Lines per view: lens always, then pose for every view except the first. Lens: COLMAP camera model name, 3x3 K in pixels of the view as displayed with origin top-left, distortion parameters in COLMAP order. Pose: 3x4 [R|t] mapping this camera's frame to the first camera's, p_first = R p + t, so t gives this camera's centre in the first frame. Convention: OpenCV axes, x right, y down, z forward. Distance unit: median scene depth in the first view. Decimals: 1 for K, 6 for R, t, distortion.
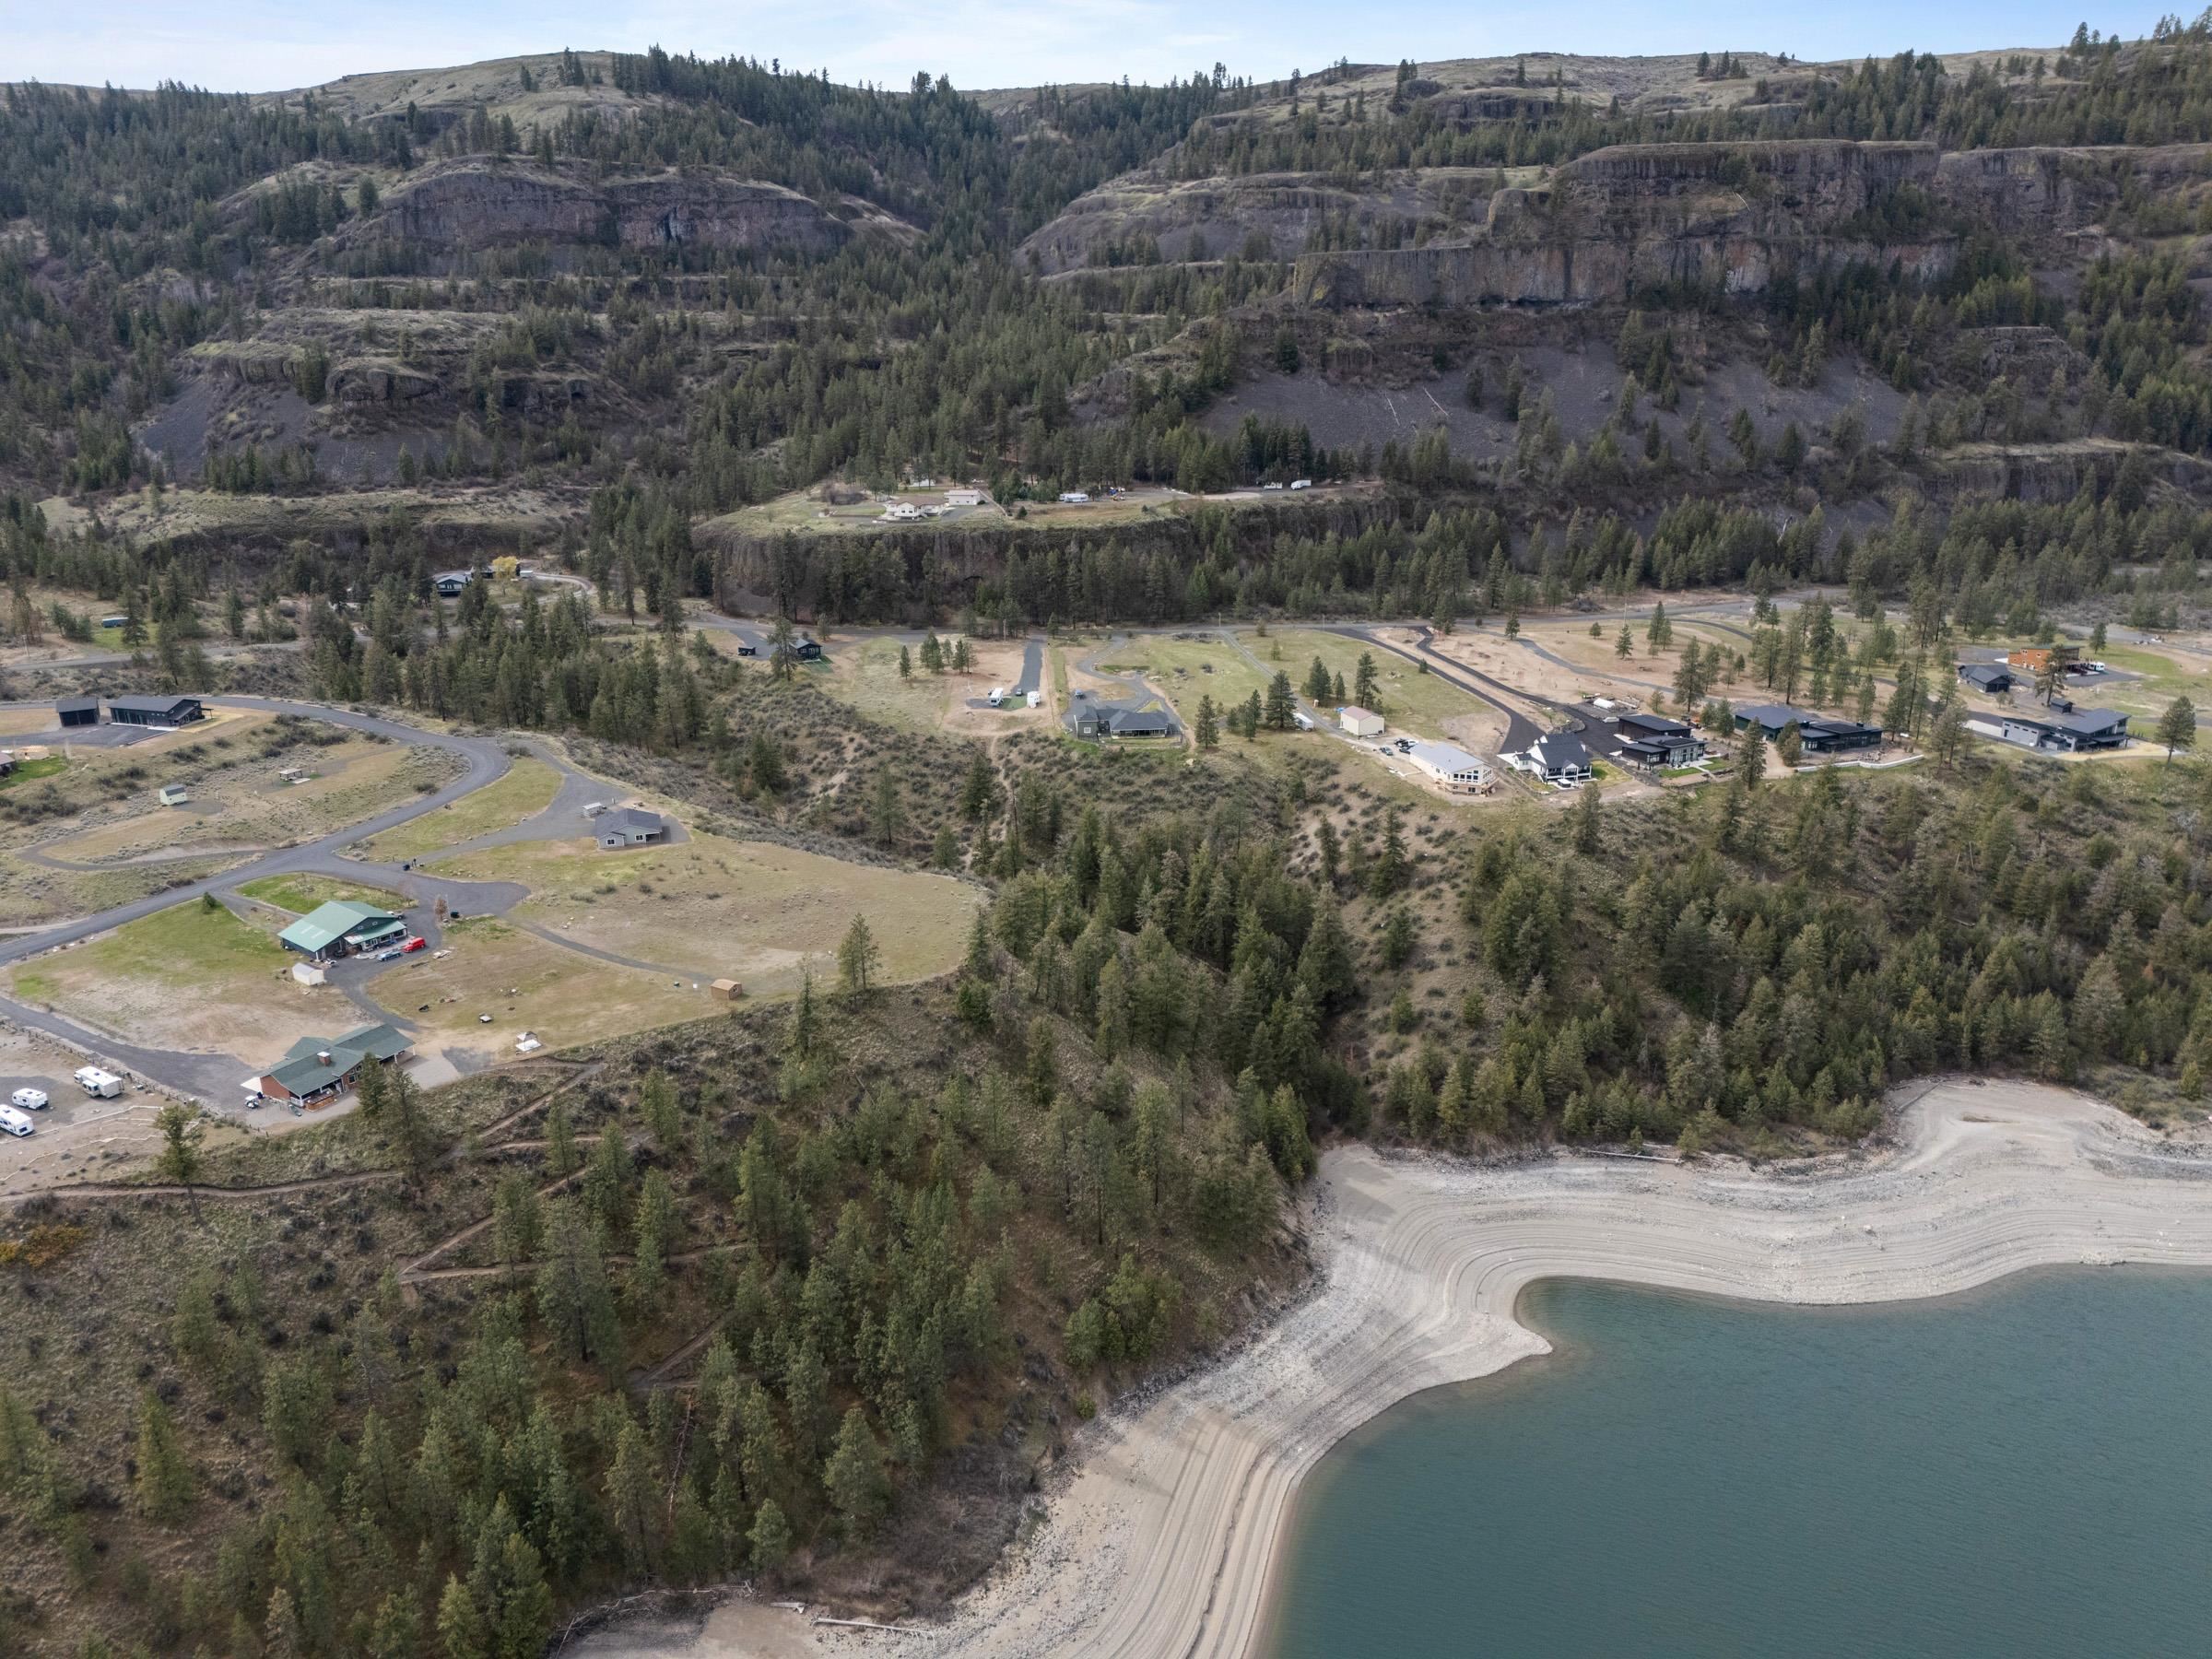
lens RADIAL K [[1615.2, 0, 1101.5], [0, 1615.2, 832.2], [0, 0, 1]] dist [0.072287, -0.057332]
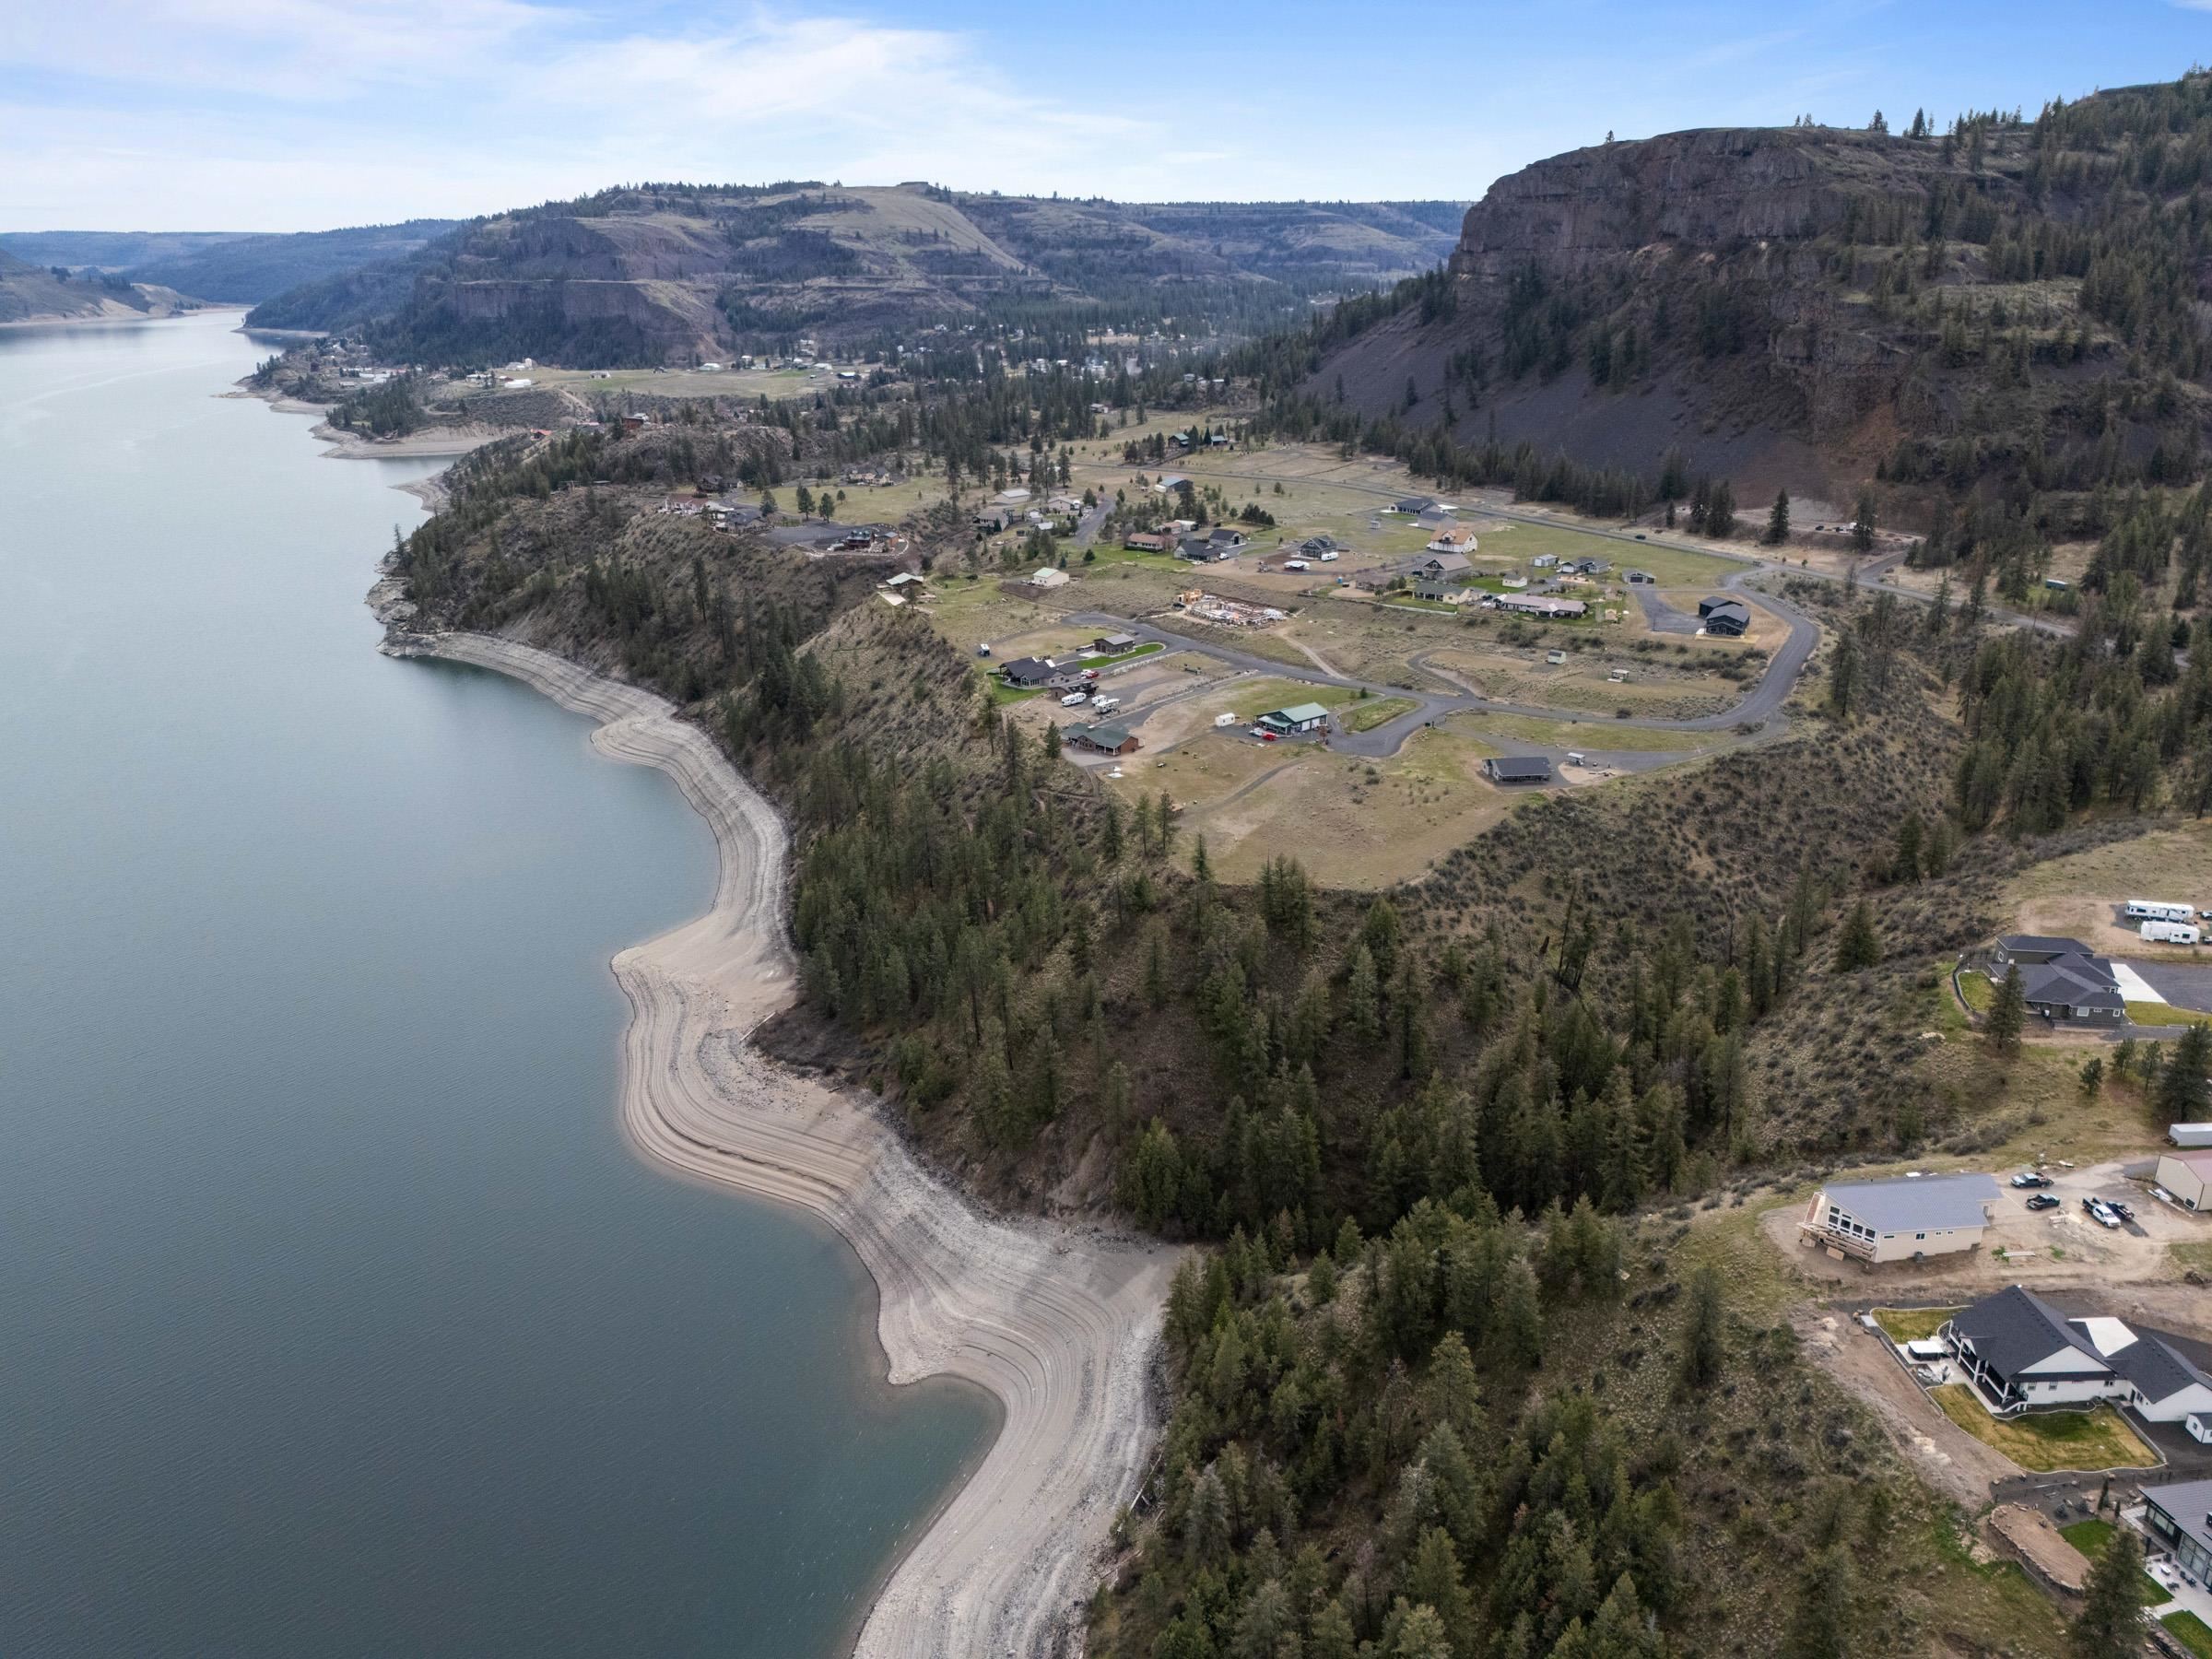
lens RADIAL K [[1615.2, 0, 1109.4], [0, 1615.2, 824.6], [0, 0, 1]] dist [0.072287, -0.057332]
pose [[-0.191582, 0.337488, -0.921628, 0.923511], [-0.309755, 0.870240, 0.383060, -0.353770], [0.931315, 0.358866, -0.062183, 0.931211]]
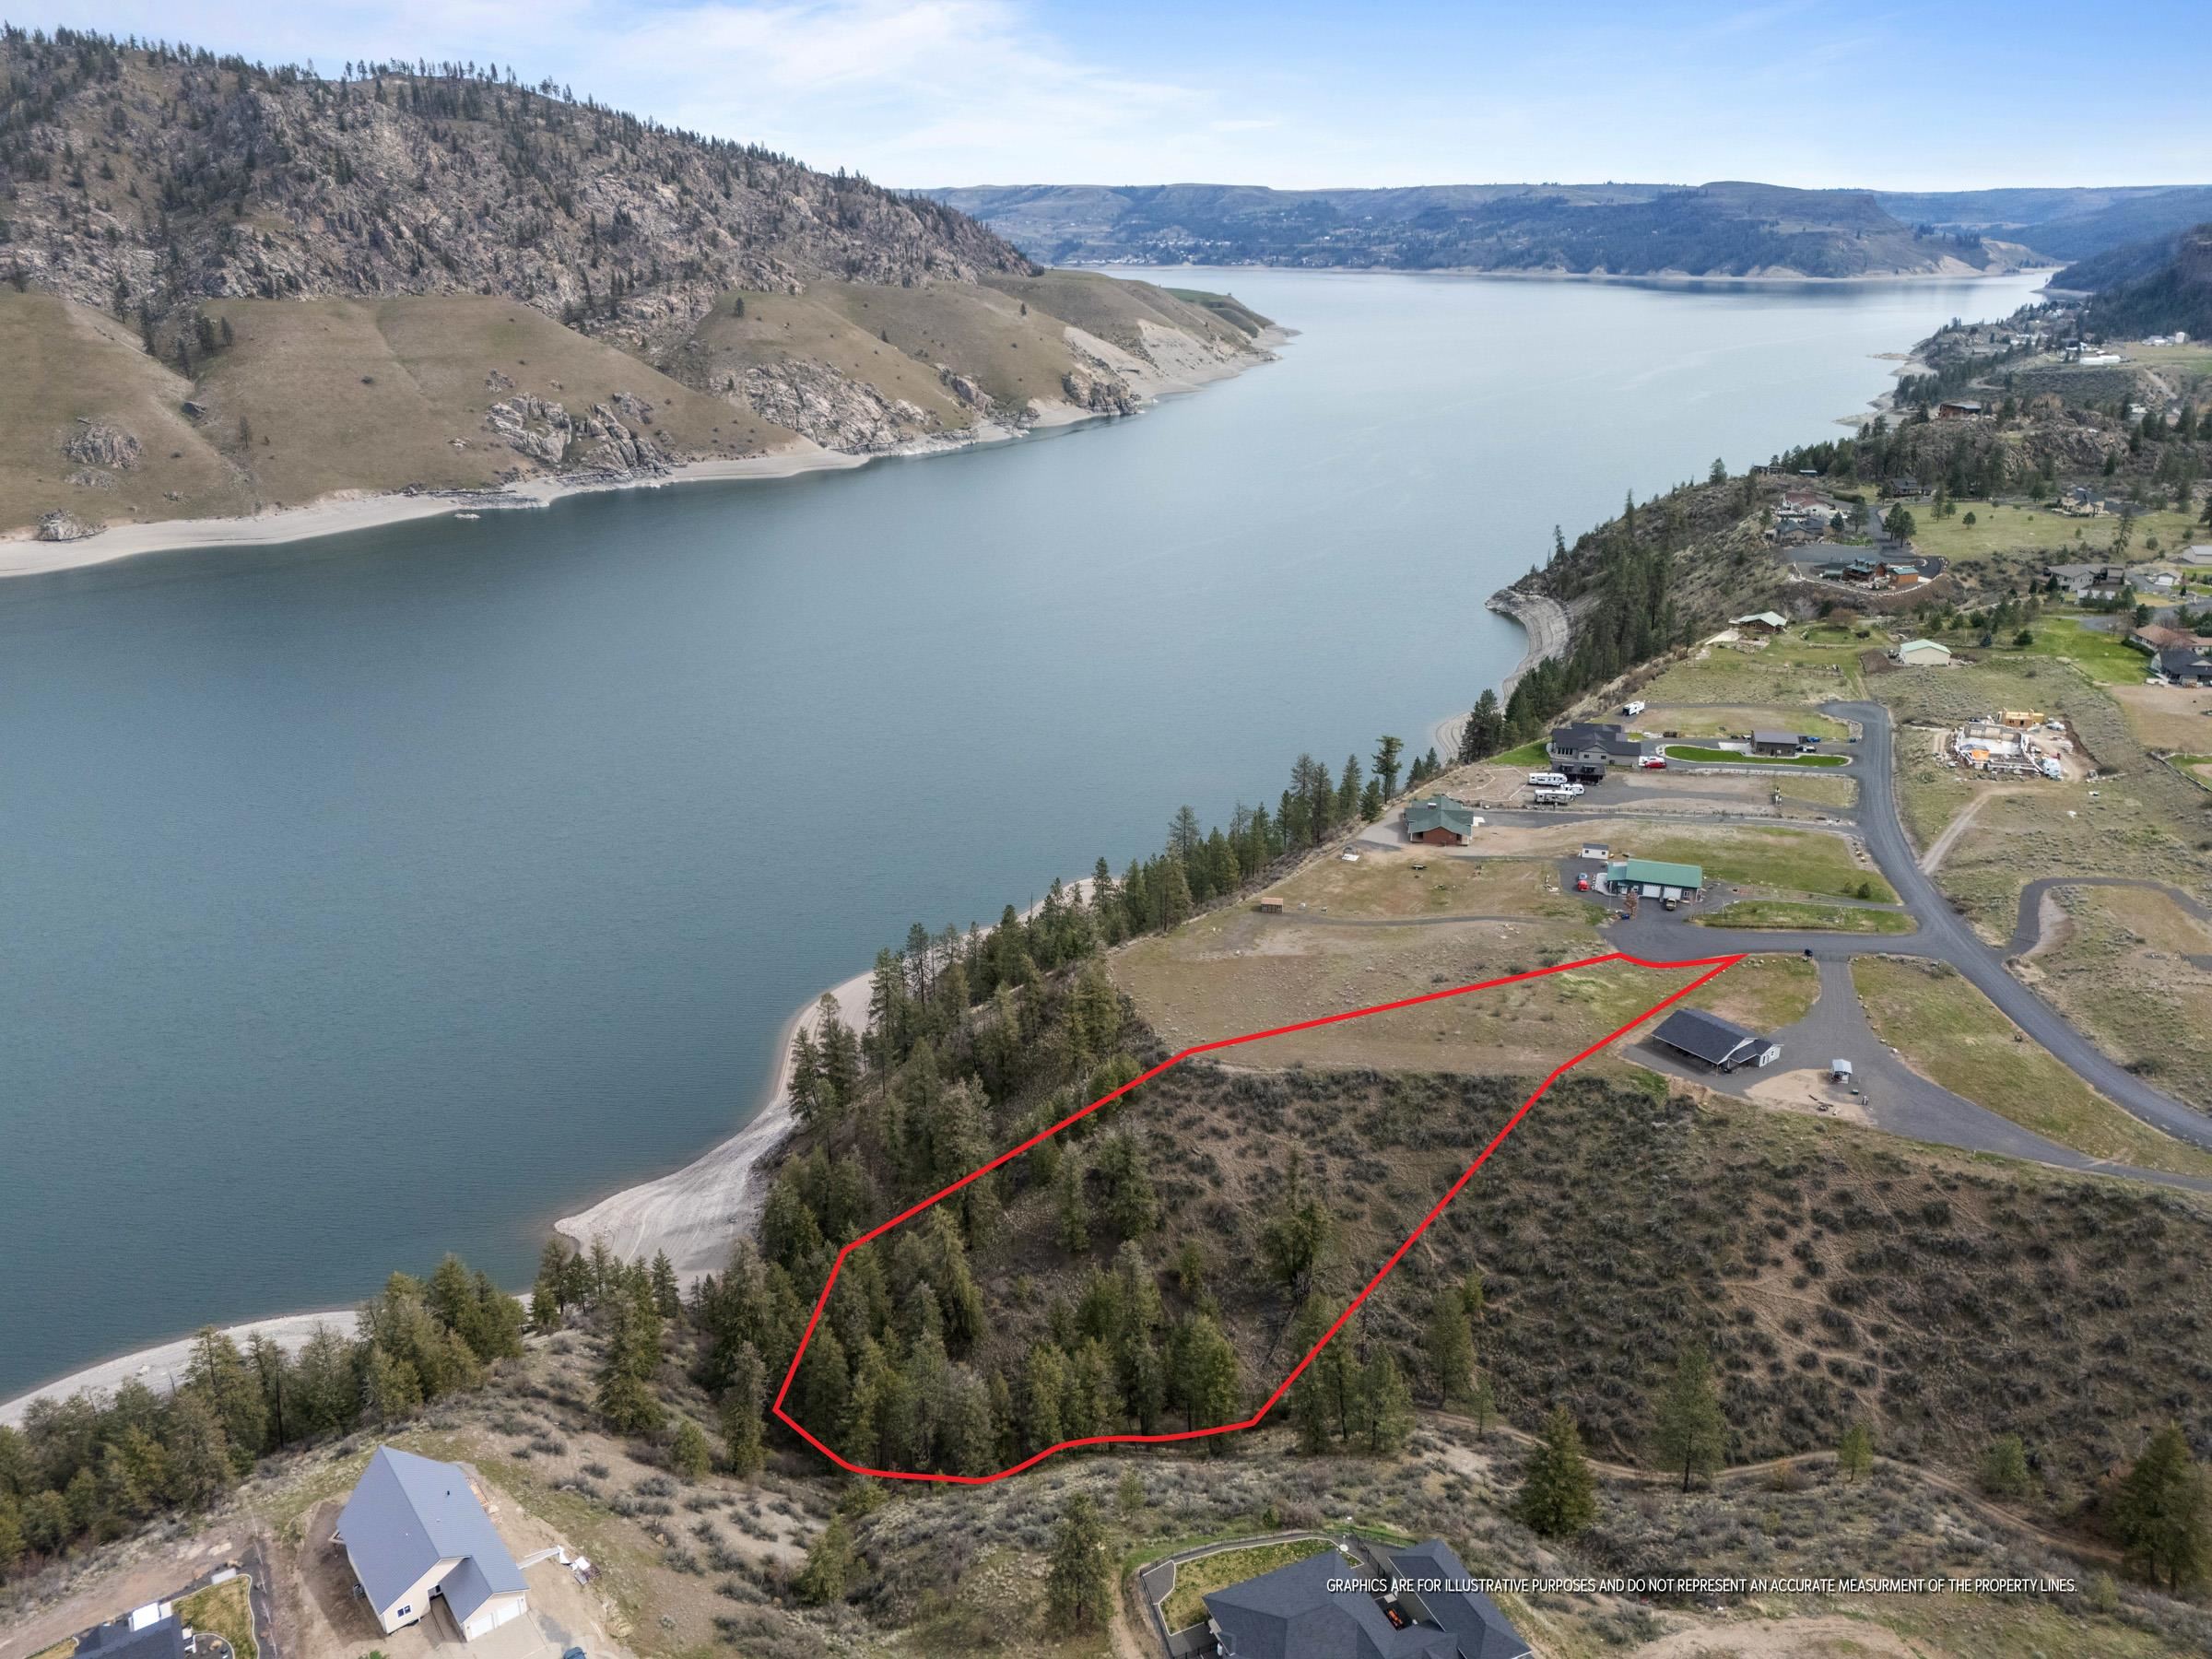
lens RADIAL K [[1615.2, 0, 1106.9], [0, 1615.2, 829.9], [0, 0, 1]] dist [0.072287, -0.057332]
pose [[-0.939783, 0.135374, -0.313819, 0.204726], [-0.095024, 0.778511, 0.620396, -0.572112], [0.328297, 0.612858, -0.718767, 1.566266]]
